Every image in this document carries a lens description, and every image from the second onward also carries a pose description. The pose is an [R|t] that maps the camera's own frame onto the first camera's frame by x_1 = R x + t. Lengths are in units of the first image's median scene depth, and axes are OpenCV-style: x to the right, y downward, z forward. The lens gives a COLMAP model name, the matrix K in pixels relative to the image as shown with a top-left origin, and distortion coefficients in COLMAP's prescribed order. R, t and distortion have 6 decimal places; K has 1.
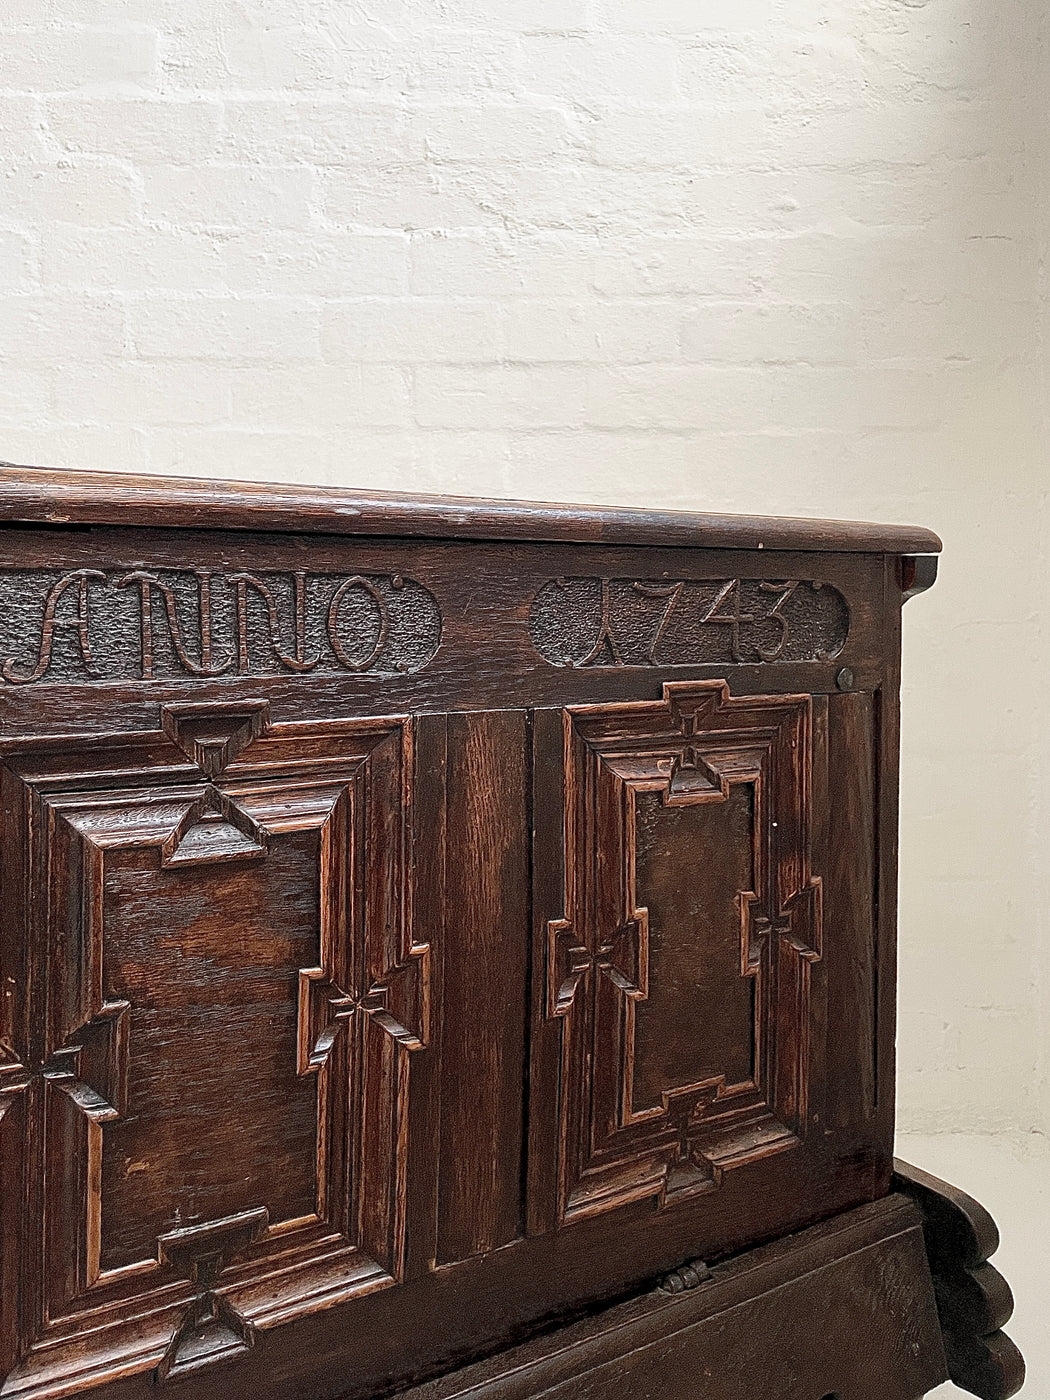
lens RADIAL K [[1178.0, 0, 520.1], [0, 1178.0, 615.3], [0, 0, 1]] dist [0.082575, -0.118278]
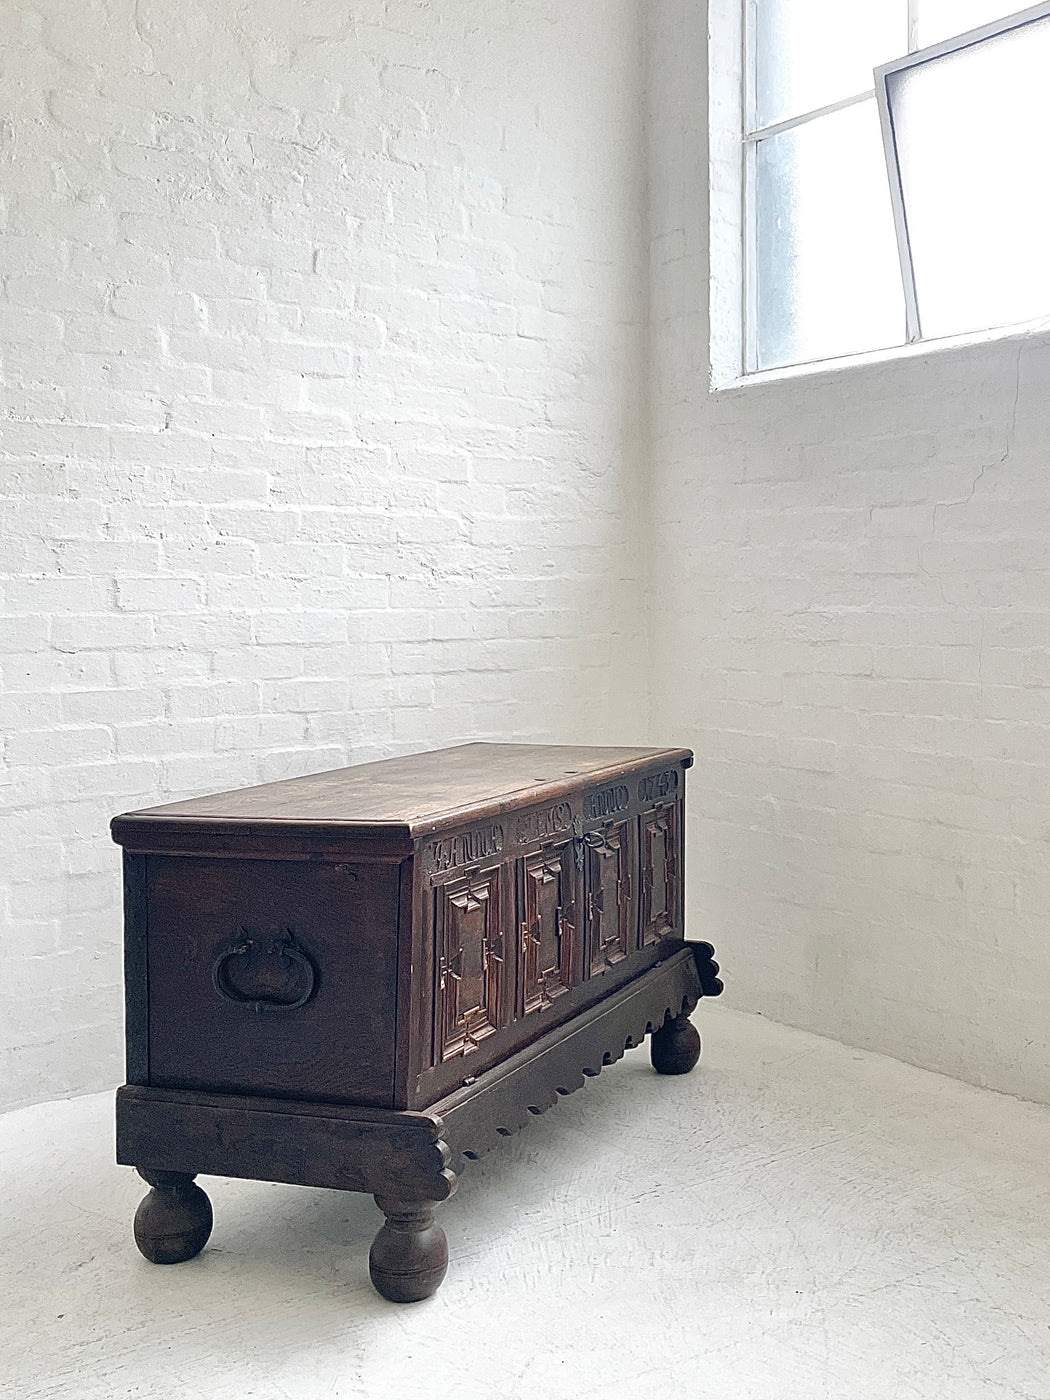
lens RADIAL K [[1549.4, 0, 745.7], [0, 1549.4, 591.1], [0, 0, 1]] dist [0.111934, -0.201779]
pose [[0.772627, -0.003477, 0.634850, -2.513126], [0.016528, 0.999756, -0.014639, -0.489627], [-0.634645, 0.021803, 0.772497, -2.717294]]
